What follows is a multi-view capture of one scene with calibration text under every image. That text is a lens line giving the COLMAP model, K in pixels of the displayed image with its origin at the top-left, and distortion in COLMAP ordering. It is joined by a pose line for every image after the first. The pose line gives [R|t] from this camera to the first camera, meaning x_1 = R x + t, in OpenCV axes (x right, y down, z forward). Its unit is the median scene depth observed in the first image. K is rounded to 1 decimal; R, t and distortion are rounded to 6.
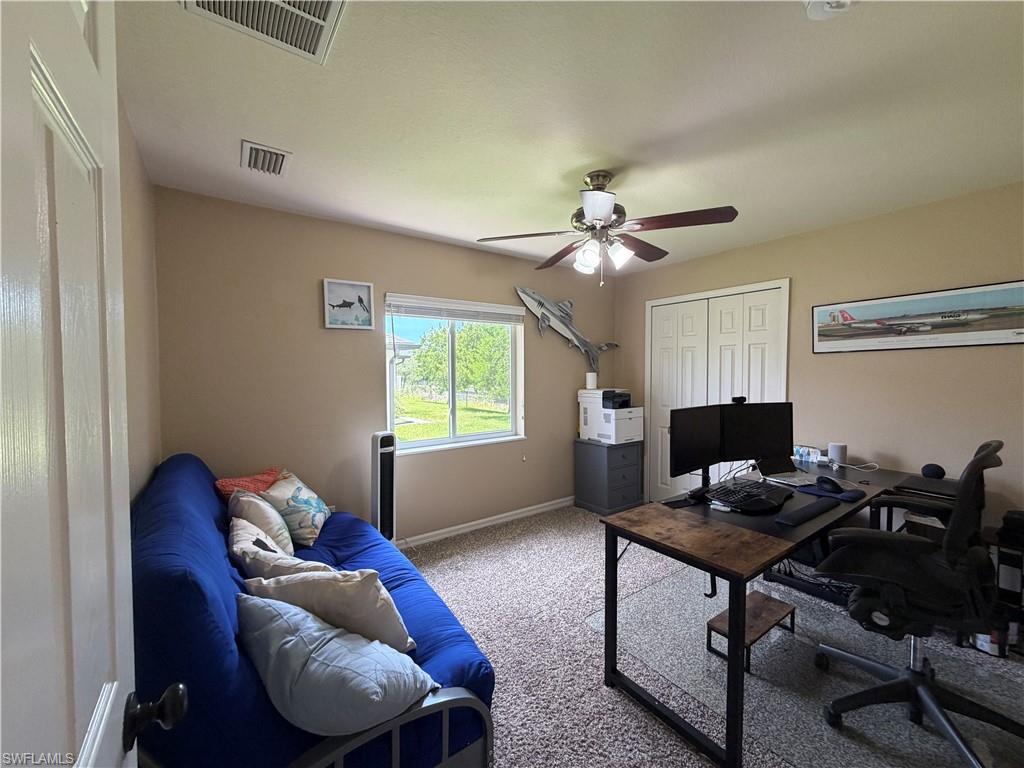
lens RADIAL K [[407.7, 0, 508.8], [0, 407.7, 384.2], [0, 0, 1]] dist [-0.001089, -0.000154]
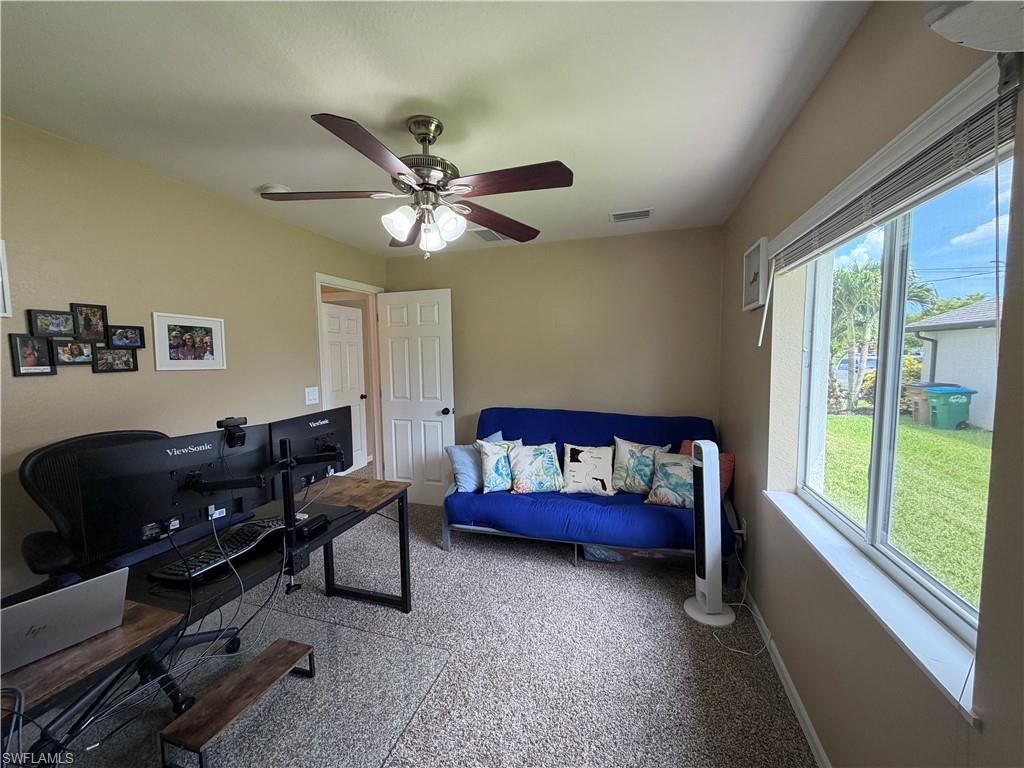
lens RADIAL K [[407.7, 0, 508.8], [0, 407.7, 384.2], [0, 0, 1]] dist [-0.001089, -0.000154]
pose [[-0.802997, 0.060656, -0.592889, 0.721054], [-0.005012, 0.994085, 0.108489, -0.125681], [0.595963, 0.090088, -0.797943, 2.186765]]
